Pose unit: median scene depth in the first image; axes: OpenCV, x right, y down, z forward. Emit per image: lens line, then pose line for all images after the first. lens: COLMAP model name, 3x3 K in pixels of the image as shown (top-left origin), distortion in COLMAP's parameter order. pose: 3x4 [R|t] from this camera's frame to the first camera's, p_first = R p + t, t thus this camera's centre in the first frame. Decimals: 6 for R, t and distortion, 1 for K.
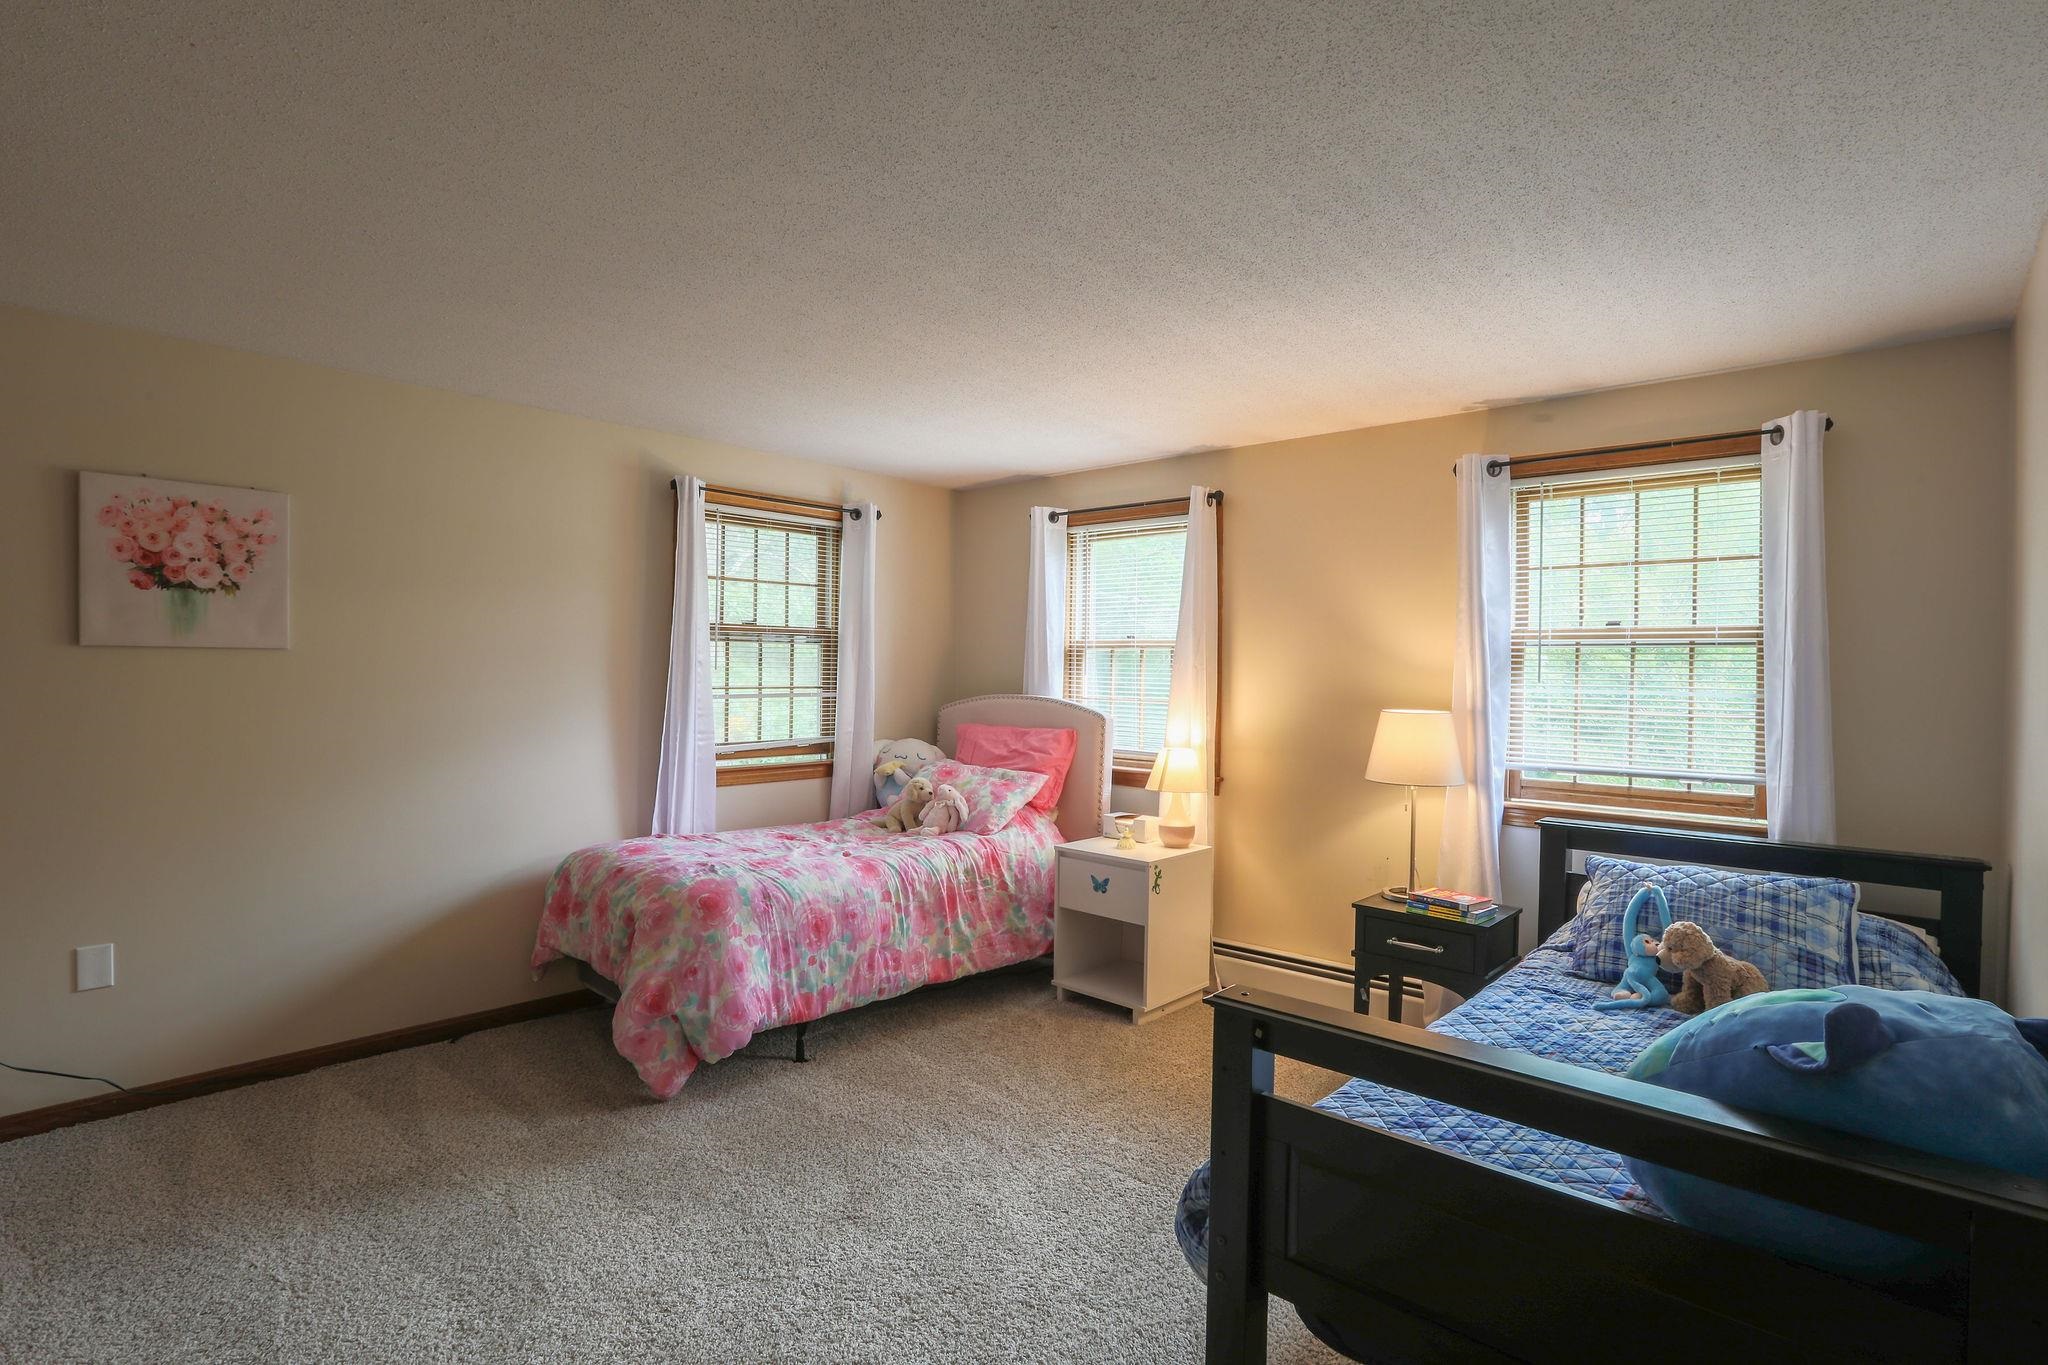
lens RADIAL K [[1003.1, 0, 1024.0], [0, 1003.1, 682.5], [0, 0, 1]] dist [-0.061789, 0.026411]
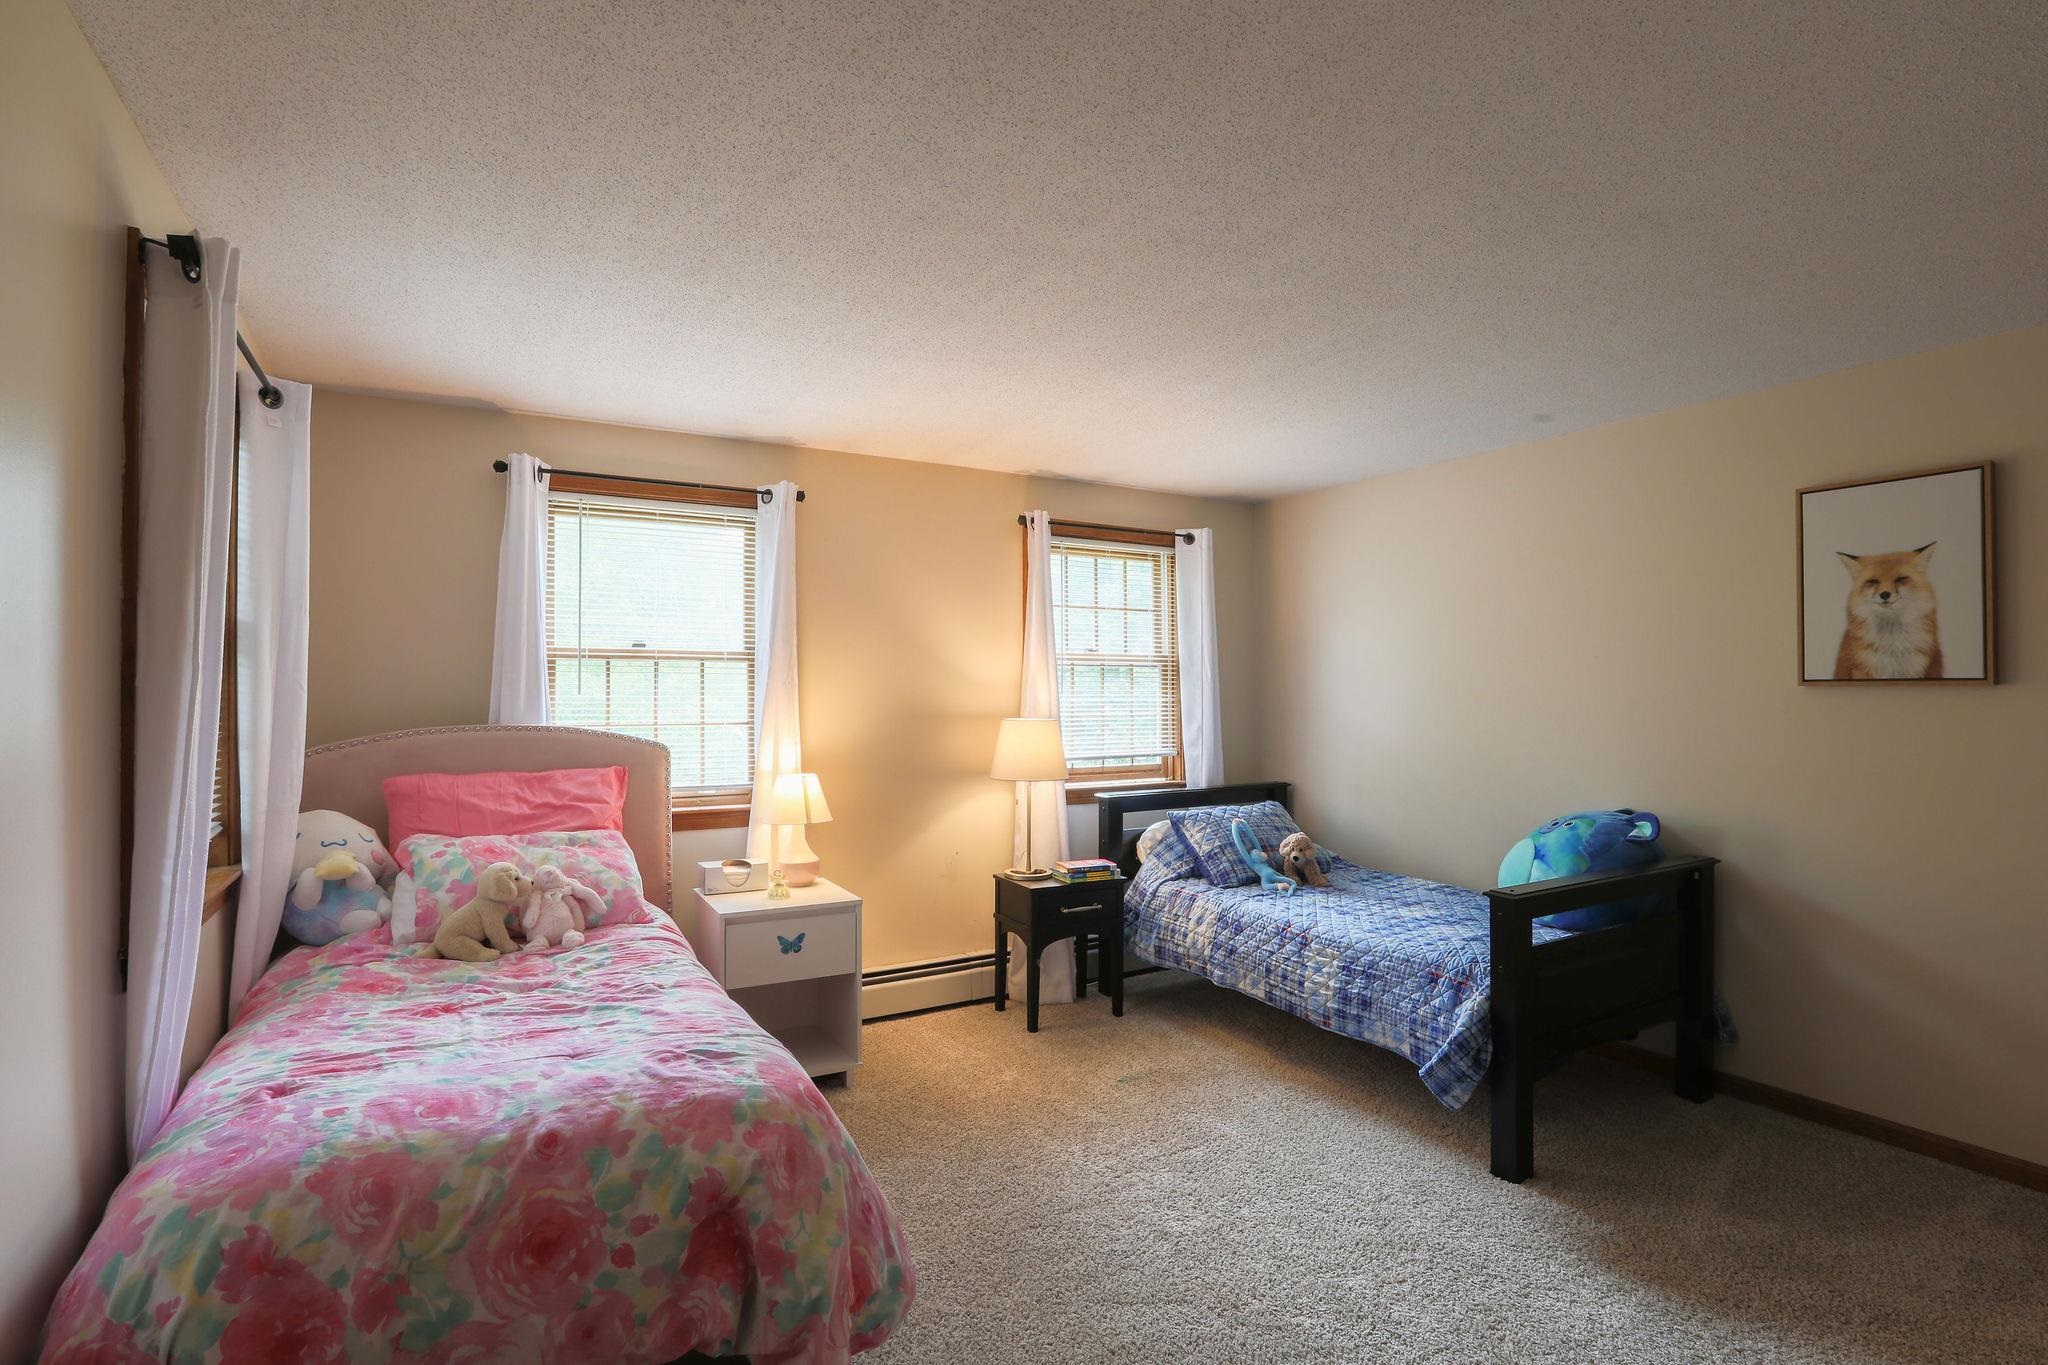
lens RADIAL K [[1003.1, 0, 1024.0], [0, 1003.1, 682.5], [0, 0, 1]] dist [-0.061789, 0.026411]
pose [[0.291773, -0.002823, 0.956483, -0.638054], [0.015152, 0.999884, -0.001671, -0.011367], [-0.956368, 0.014980, 0.291782, 0.549039]]
